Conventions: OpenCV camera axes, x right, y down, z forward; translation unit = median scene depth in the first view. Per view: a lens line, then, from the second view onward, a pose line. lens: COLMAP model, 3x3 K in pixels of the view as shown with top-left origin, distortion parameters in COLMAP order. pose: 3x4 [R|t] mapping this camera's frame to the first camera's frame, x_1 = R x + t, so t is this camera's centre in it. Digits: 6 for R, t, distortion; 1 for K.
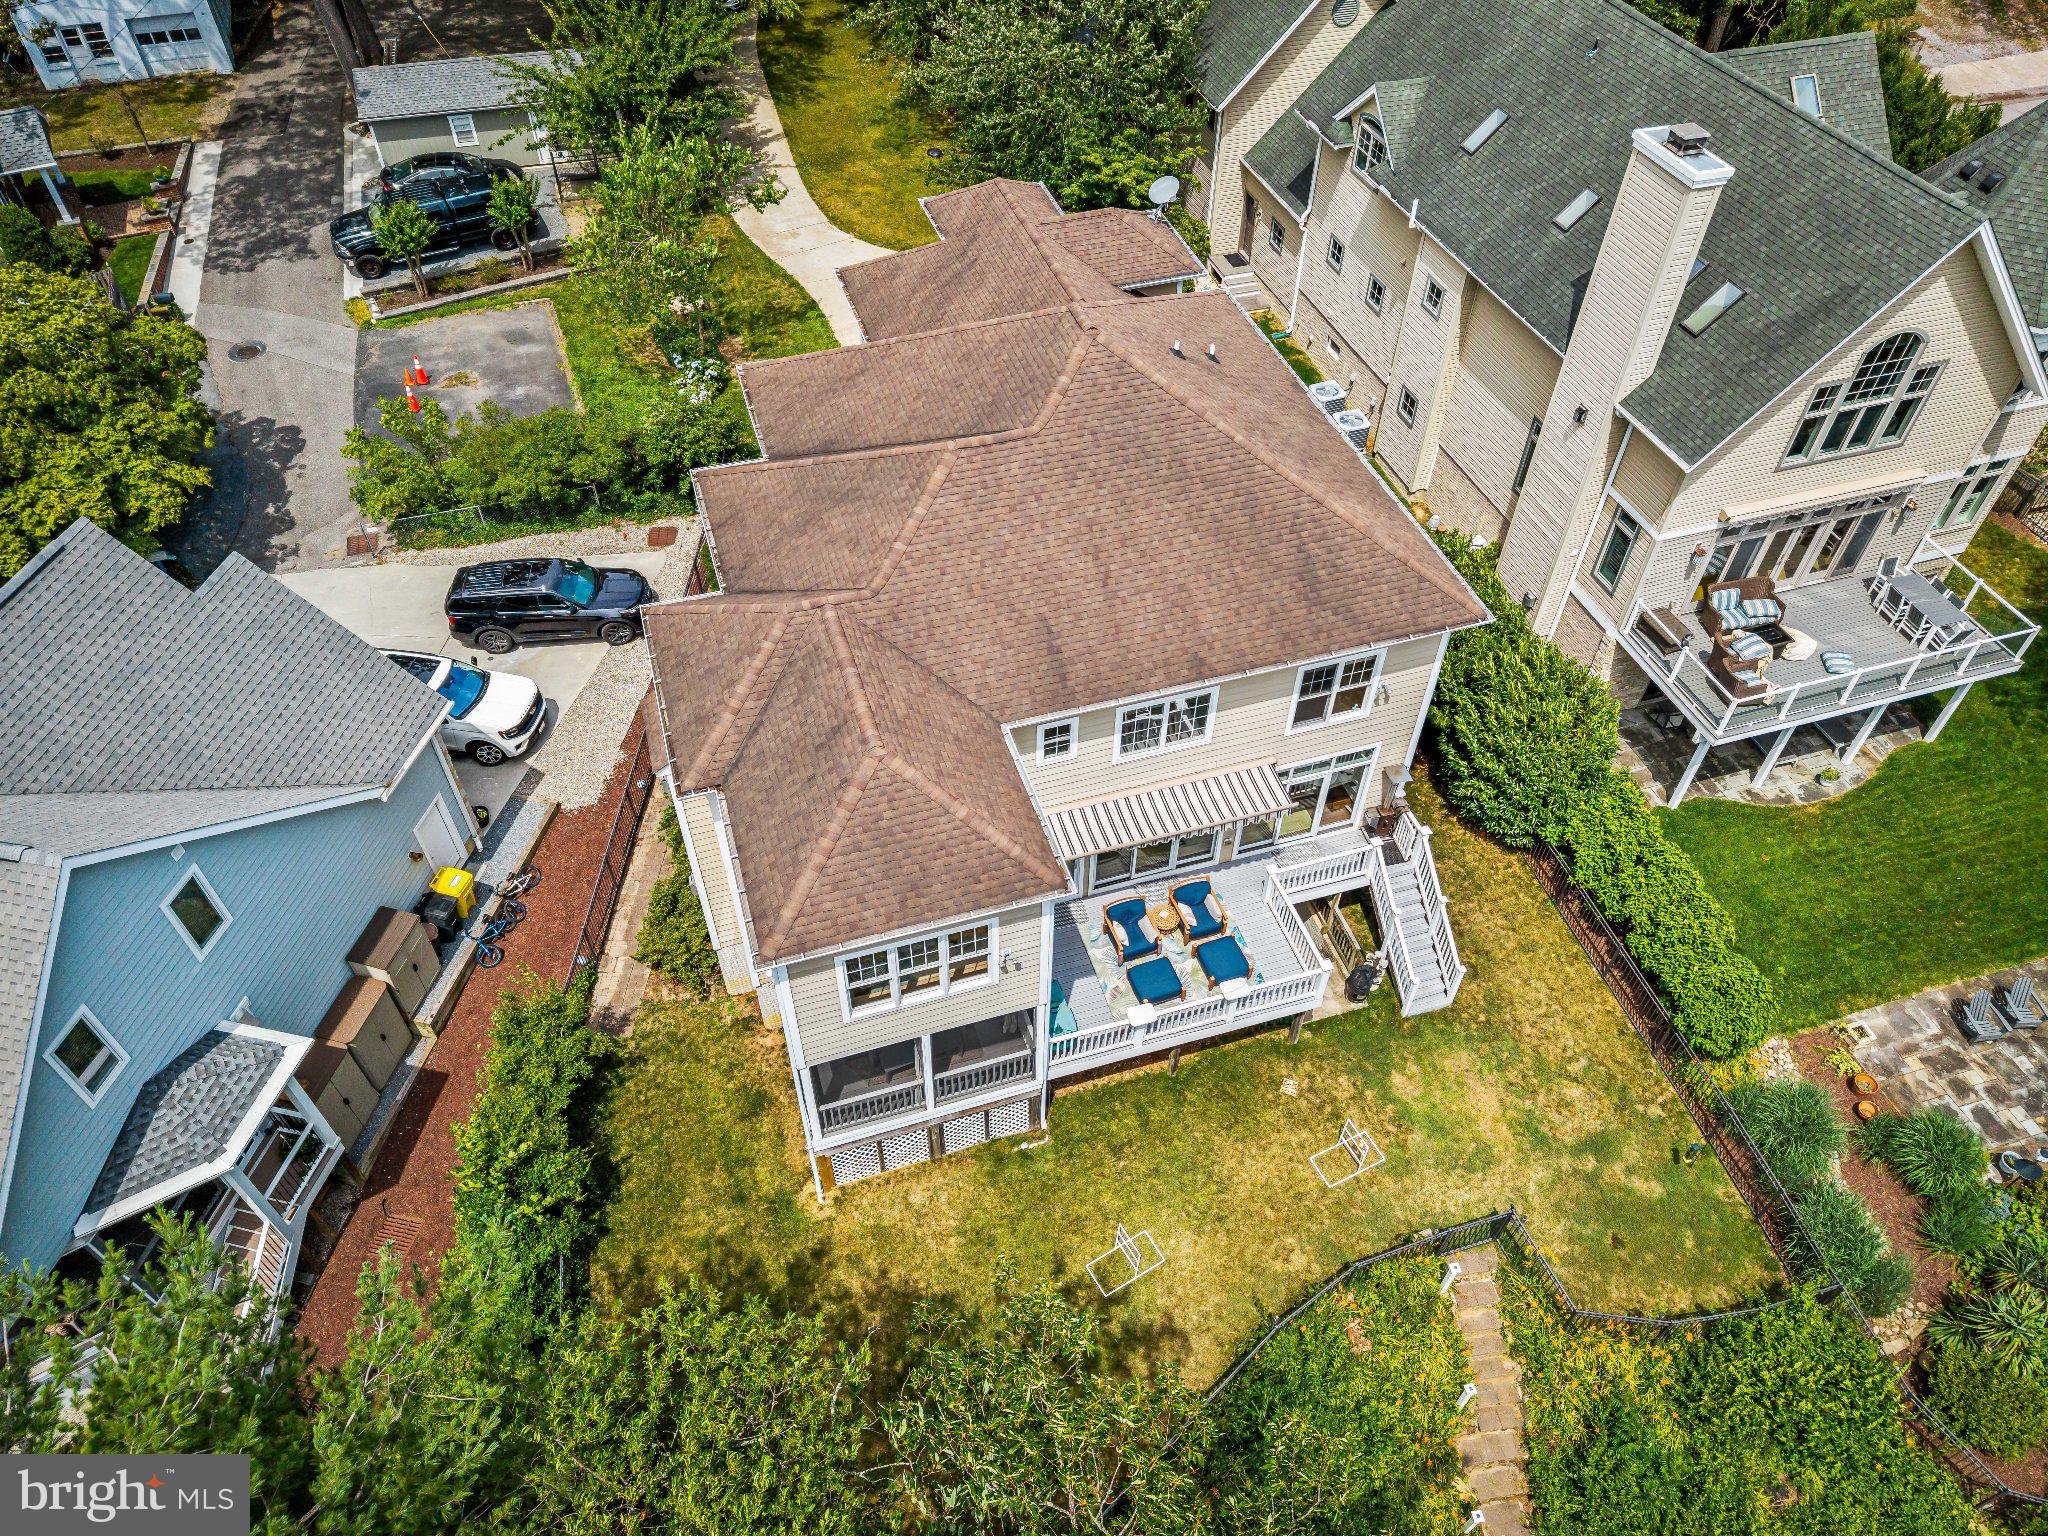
lens RADIAL K [[1404.2, 0, 1024.0], [0, 1404.2, 768.0], [0, 0, 1]] dist [0.010442, -0.006169]
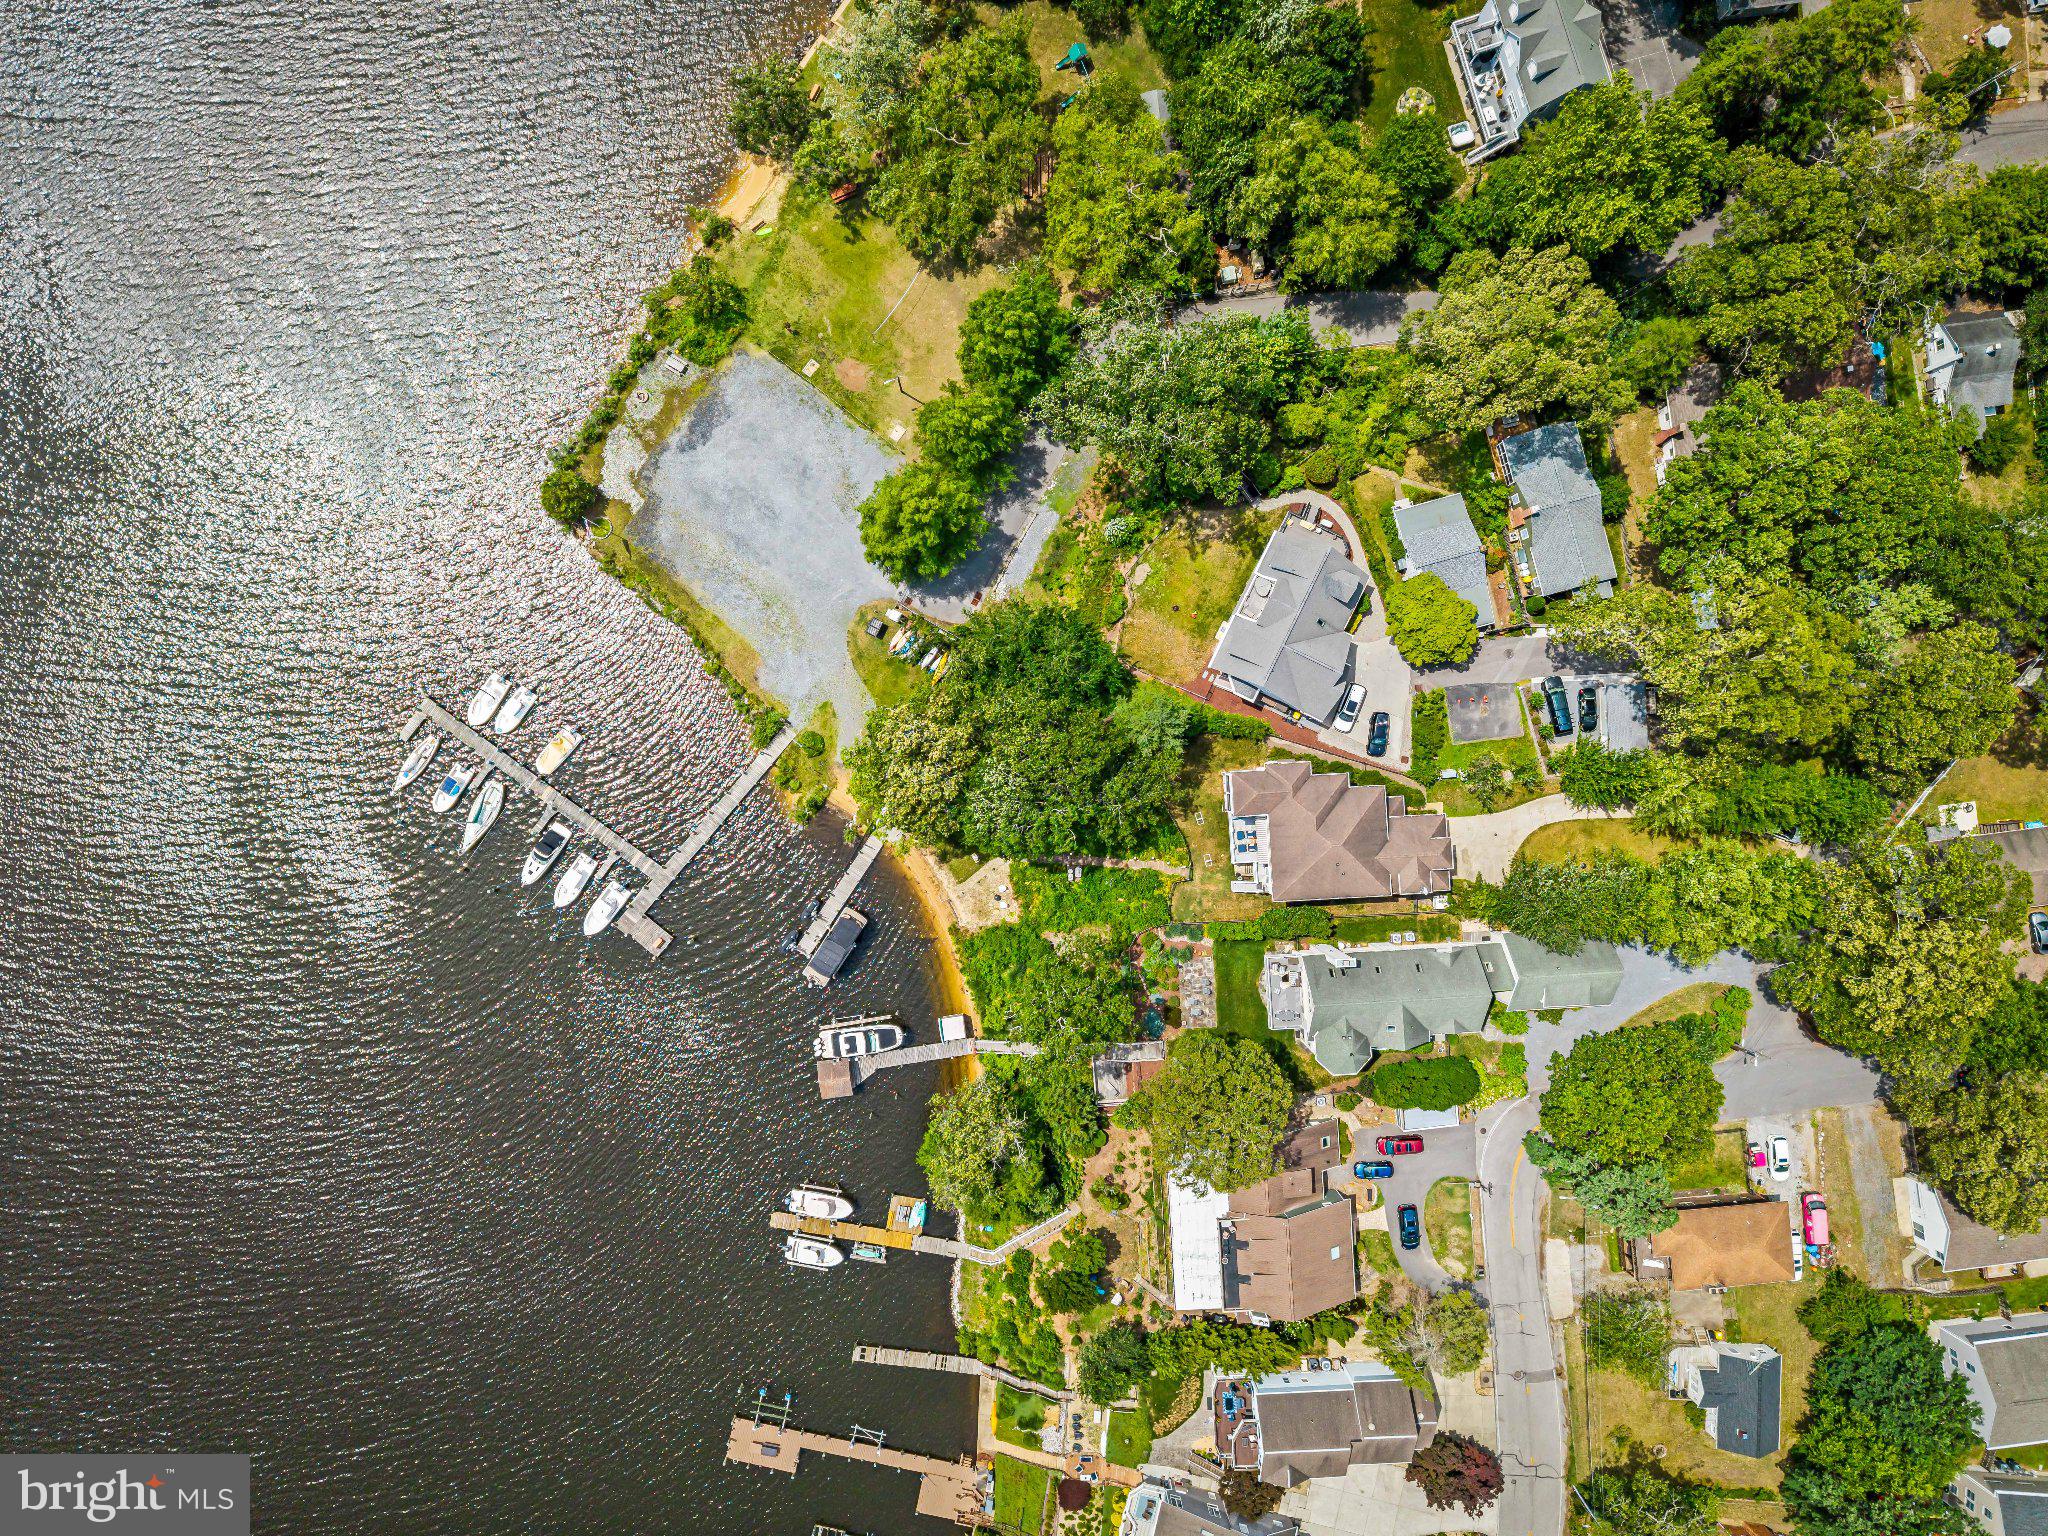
lens RADIAL K [[1411.2, 0, 1003.5], [0, 1411.2, 795.6], [0, 0, 1]] dist [0.003189, -0.001677]
pose [[-0.237878, 0.971224, 0.011784, 0.087069], [-0.689776, -0.177460, 0.701938, -2.864685], [0.683830, 0.158847, 0.712140, -3.404758]]
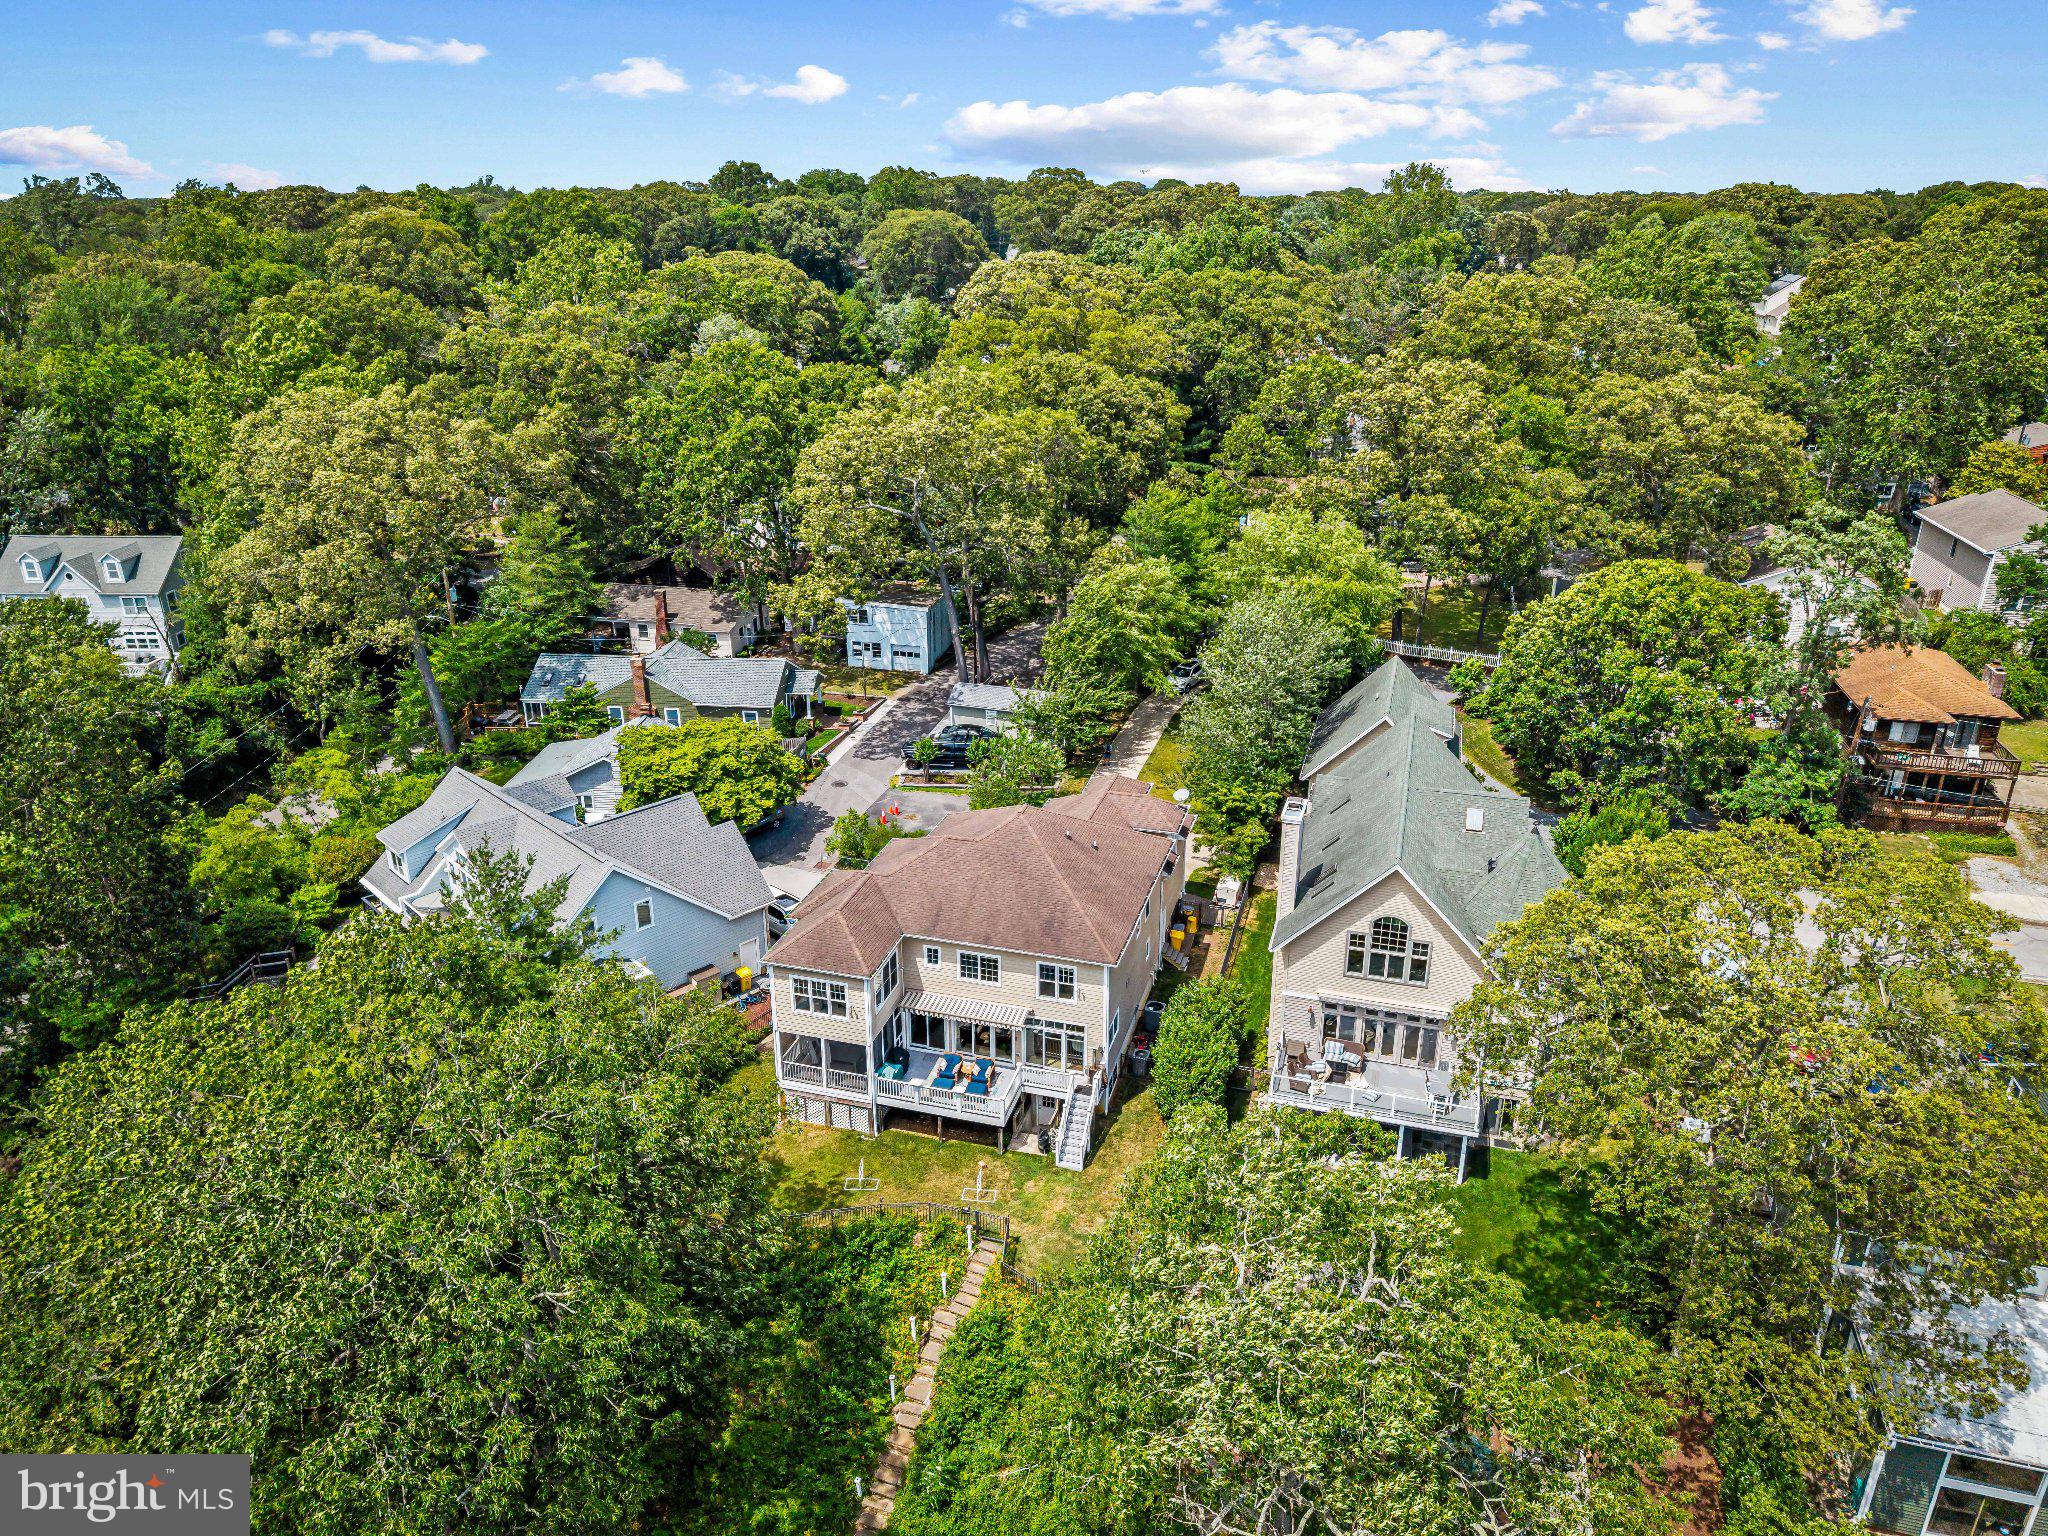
lens RADIAL K [[1398.0, 0, 1021.8], [0, 1398.0, 744.4], [0, 0, 1]] dist [0.105038, -0.134935]
pose [[0.828033, 0.195795, -0.525381, 1.098881], [-0.406977, 0.854423, -0.323003, 0.314601], [0.385655, 0.481275, 0.787175, -0.823379]]
